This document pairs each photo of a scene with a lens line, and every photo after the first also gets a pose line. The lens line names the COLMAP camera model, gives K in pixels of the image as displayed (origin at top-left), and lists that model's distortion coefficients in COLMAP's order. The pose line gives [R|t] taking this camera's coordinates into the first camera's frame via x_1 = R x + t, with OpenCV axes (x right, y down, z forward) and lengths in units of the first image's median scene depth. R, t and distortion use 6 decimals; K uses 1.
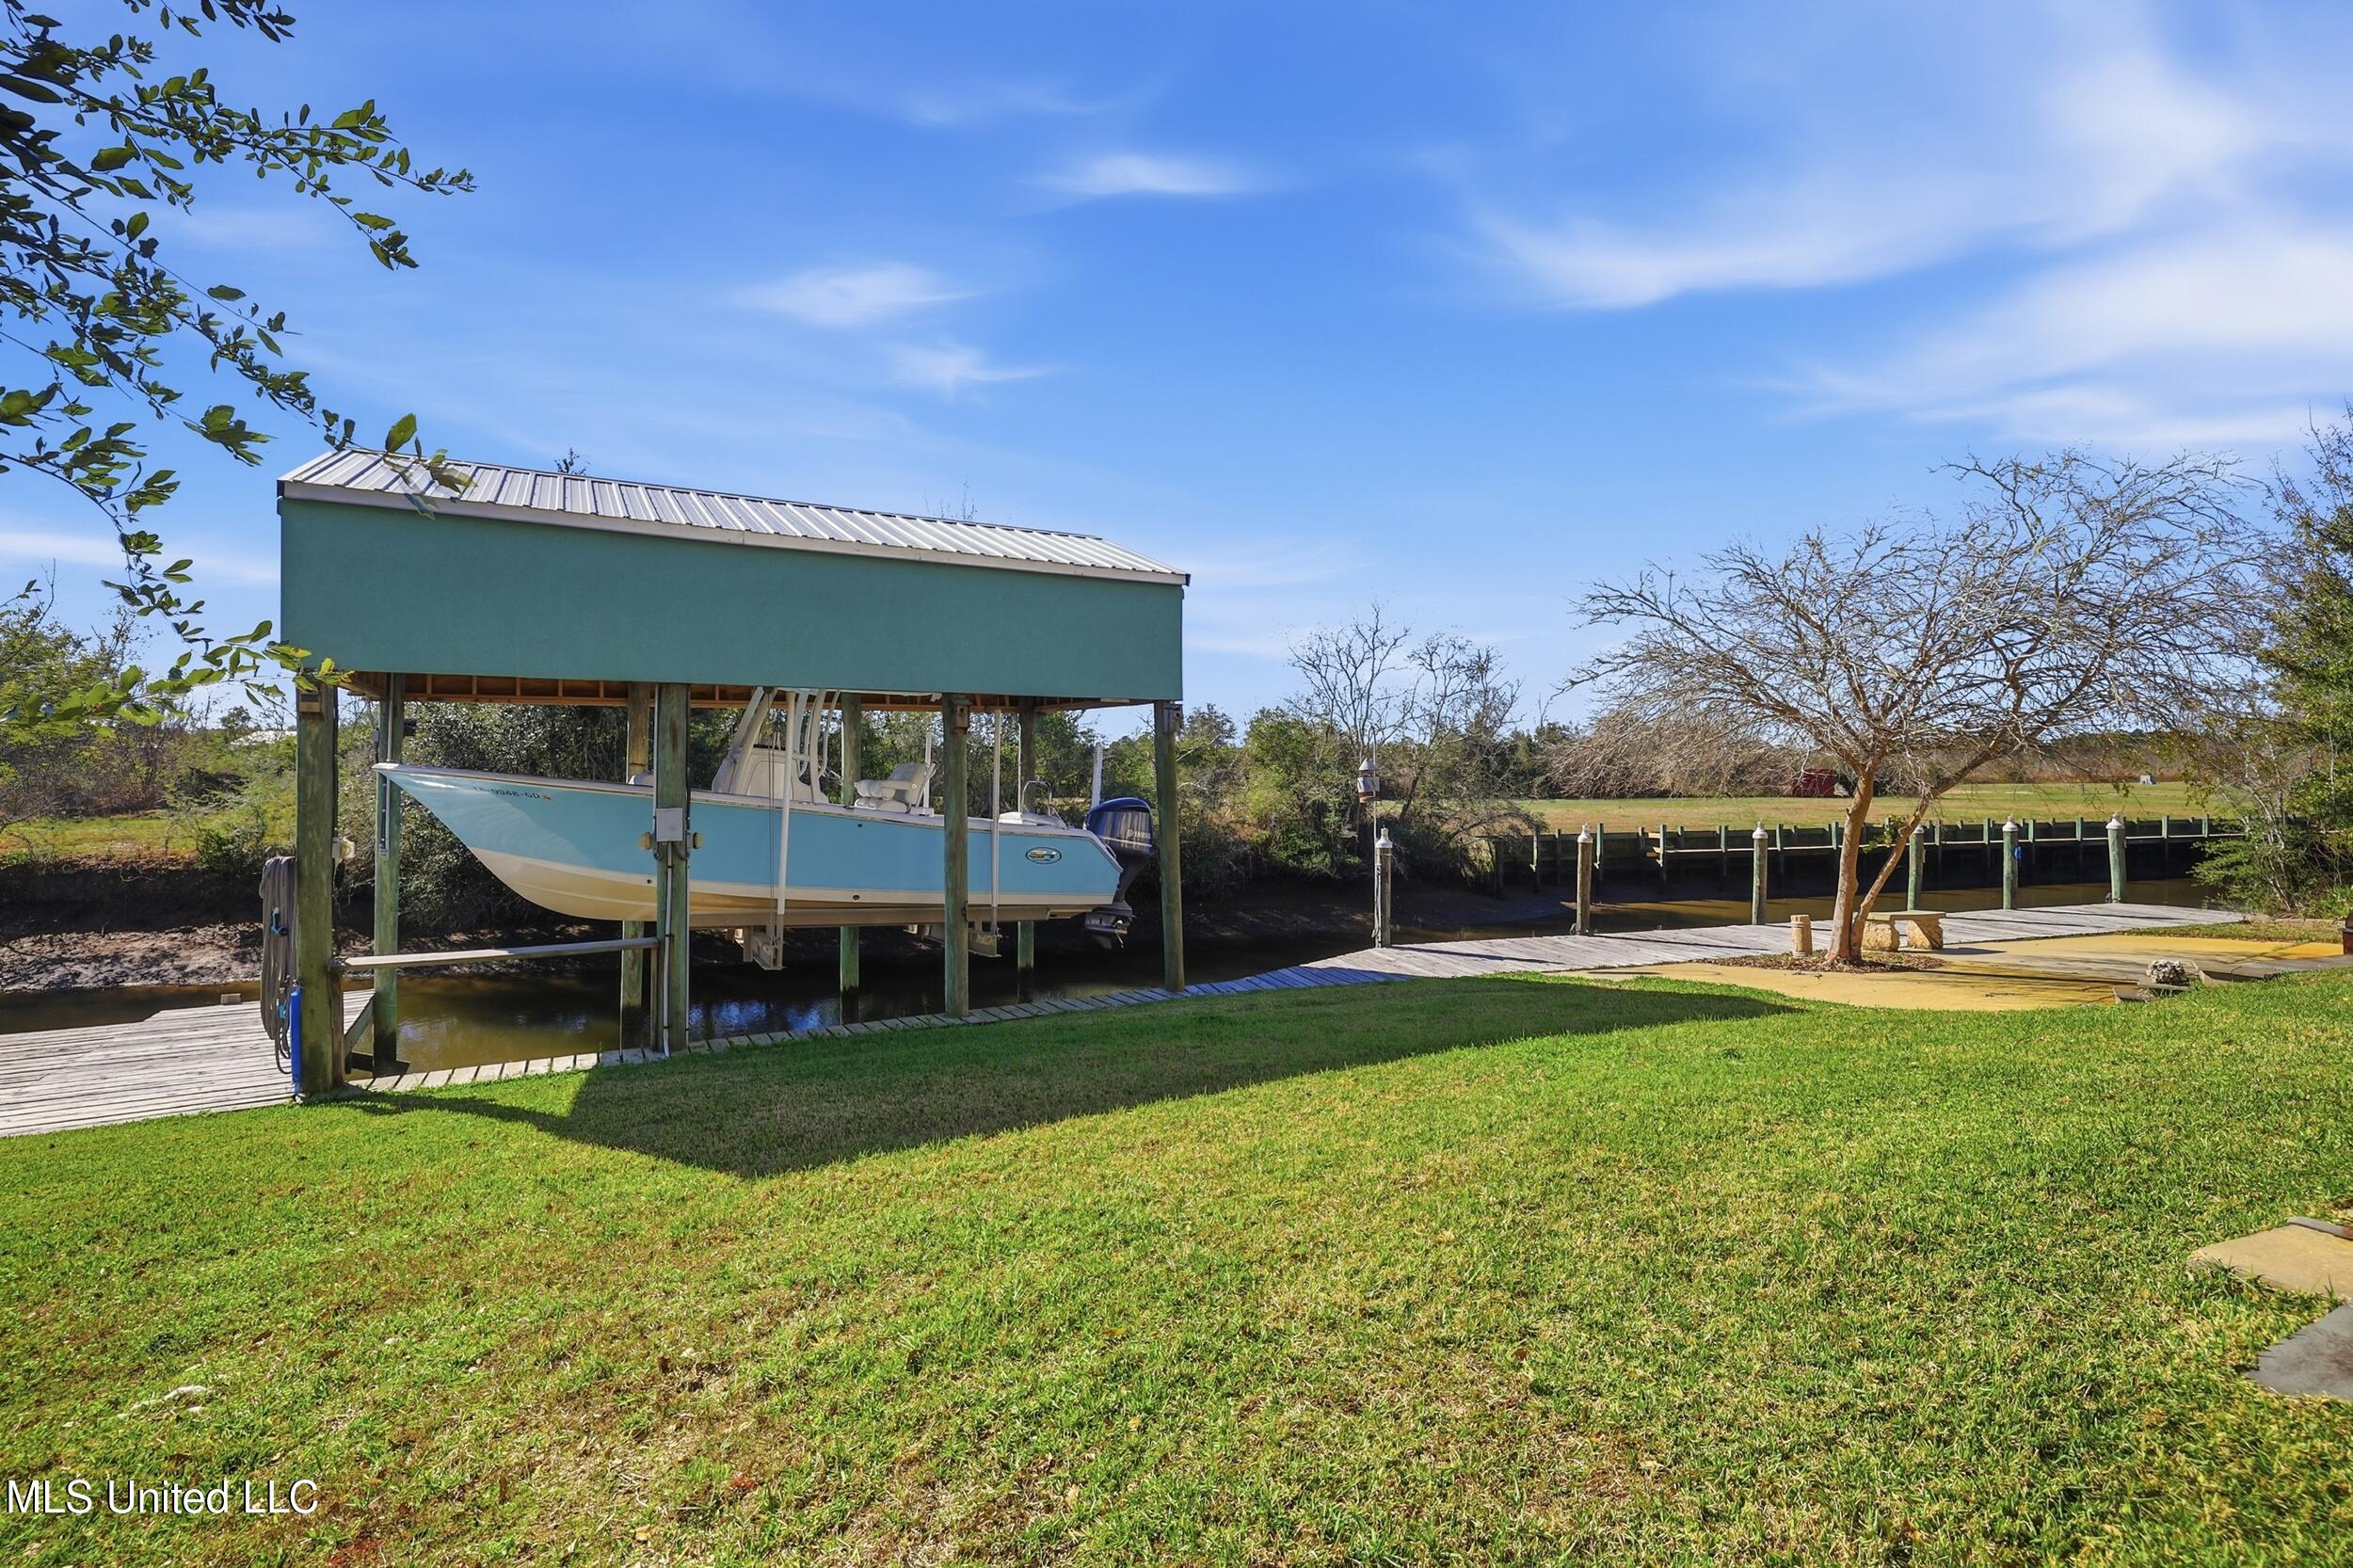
lens RADIAL K [[1022.8, 0, 1176.5], [0, 1022.8, 784.0], [0, 0, 1]] dist [-0.044414, 0.016649]
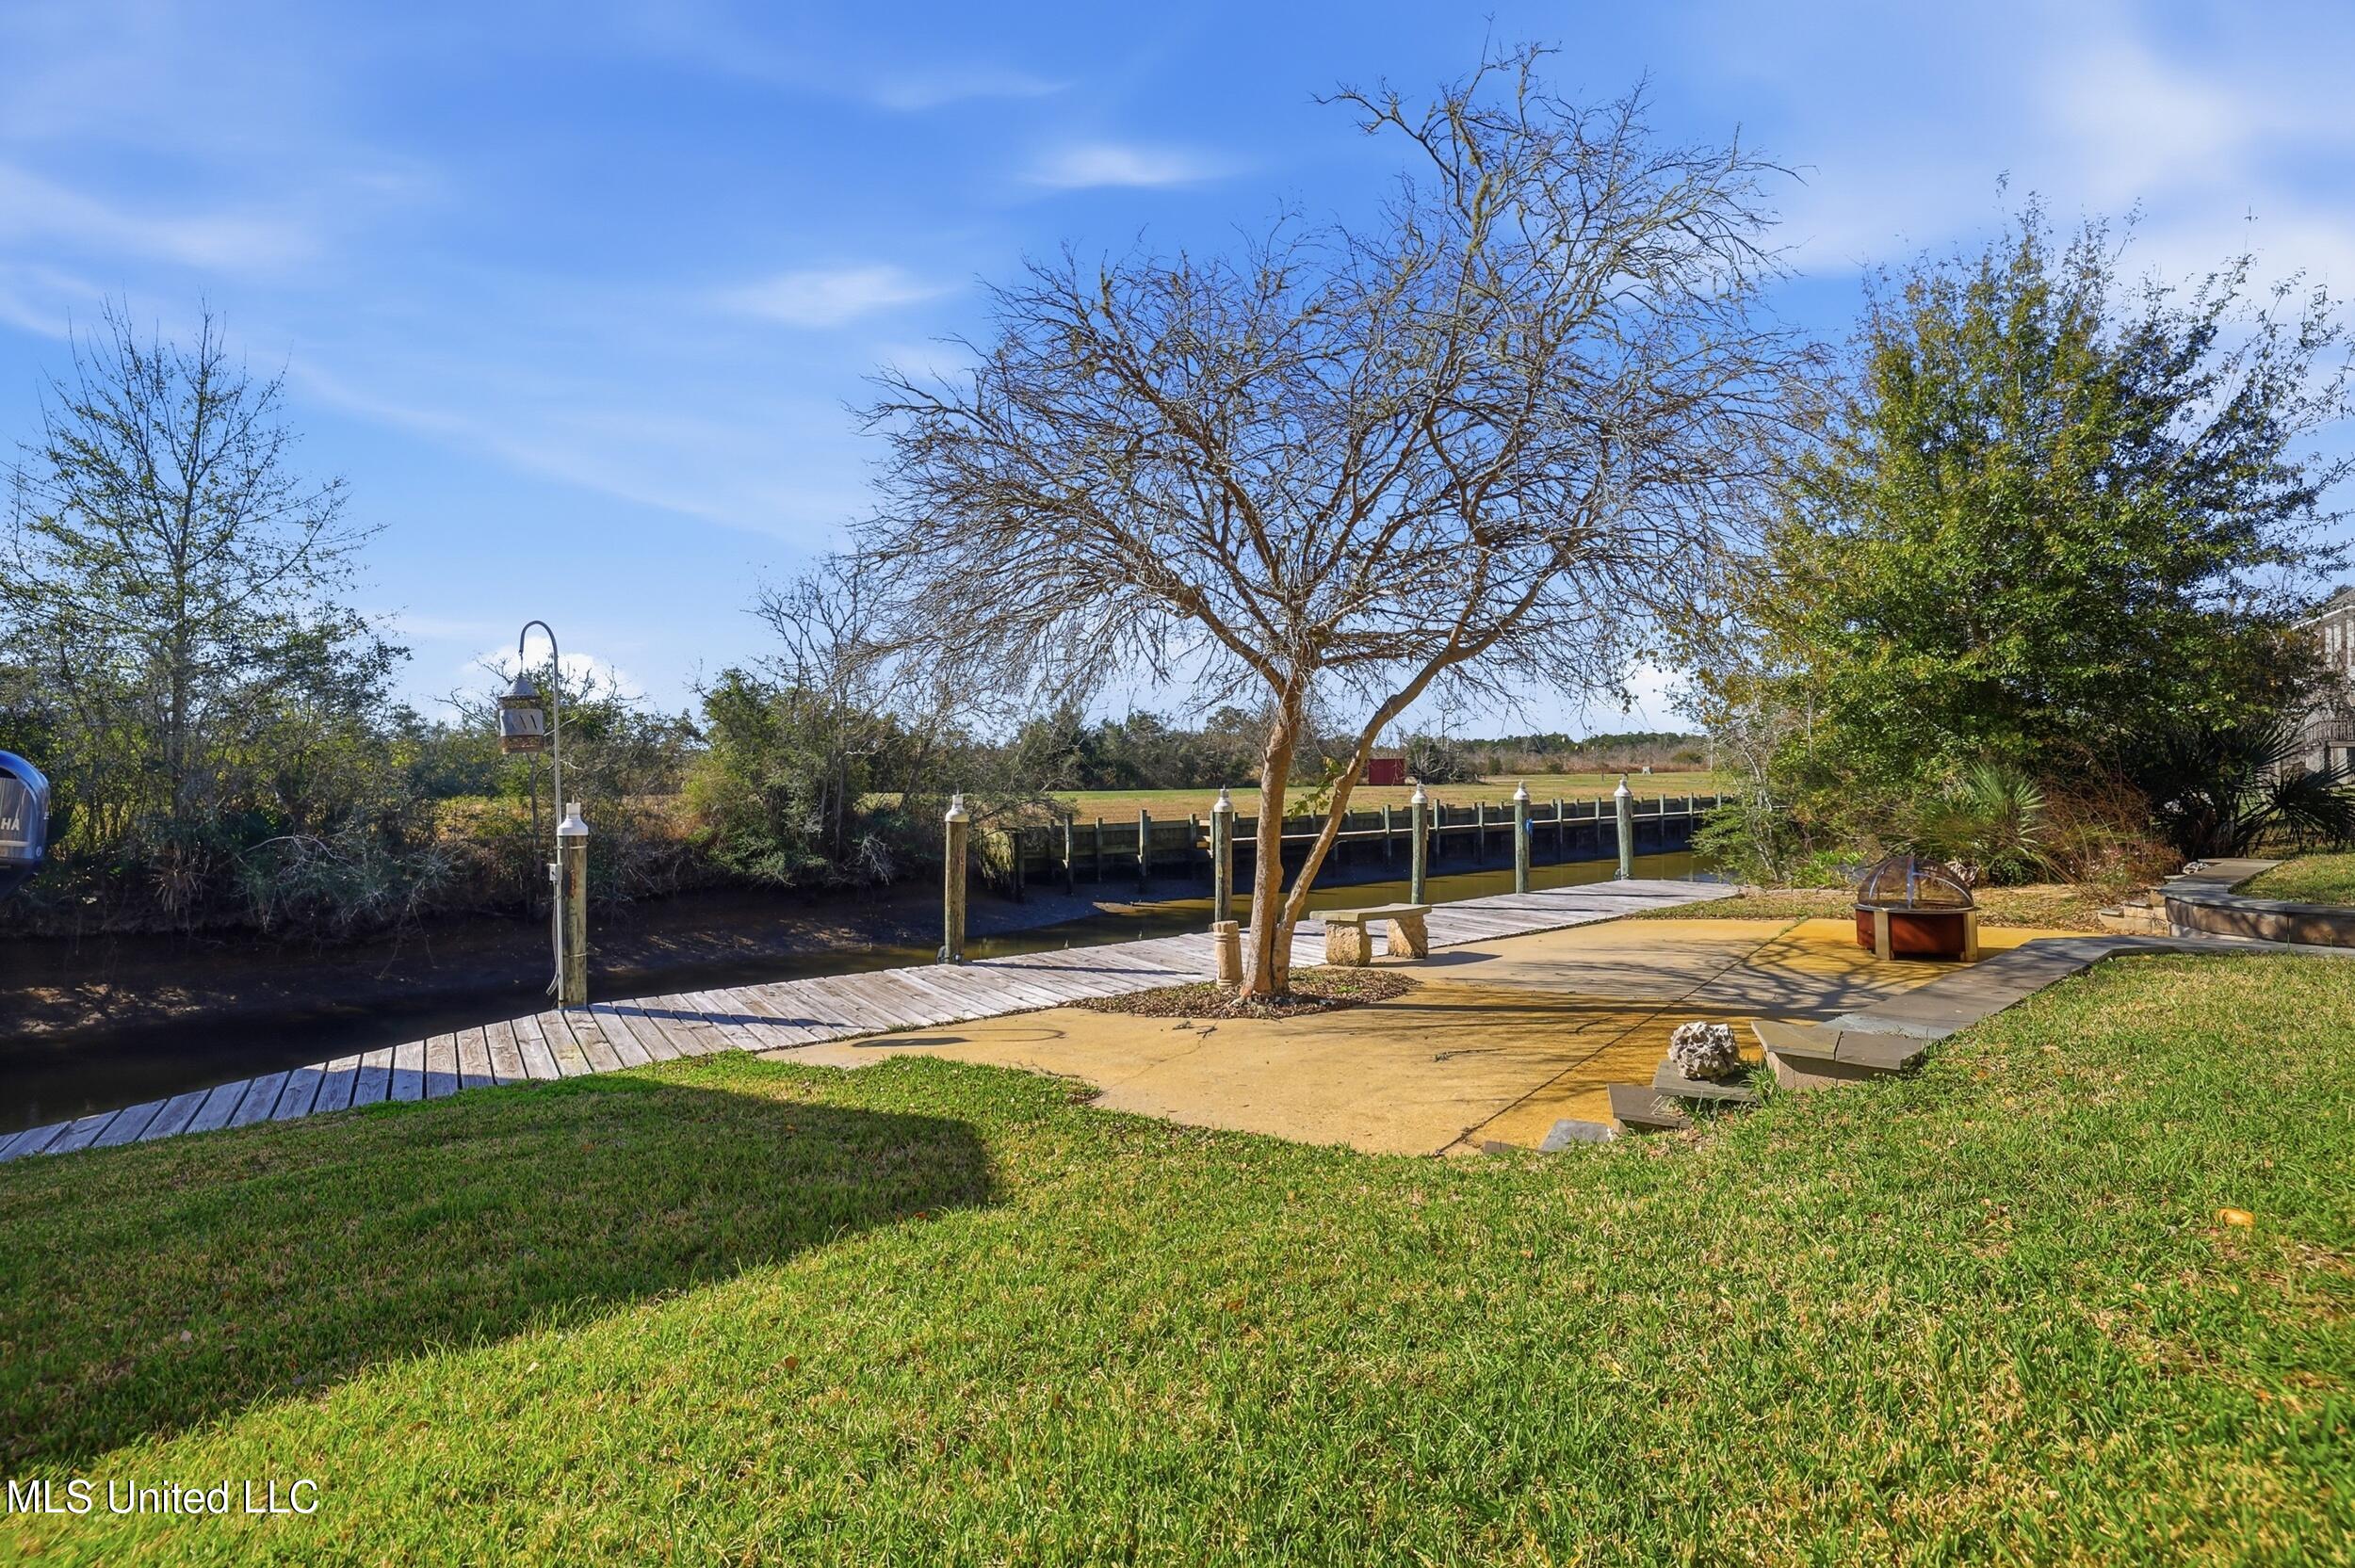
lens RADIAL K [[1023.5, 0, 1177.5], [0, 1023.5, 784.0], [0, 0, 1]] dist [-0.044414, 0.016649]
pose [[0.942735, -0.011319, 0.333350, 0.295389], [0.012055, 0.999927, -0.000139, 0.032419], [-0.333324, 0.004150, 0.942803, 0.308586]]
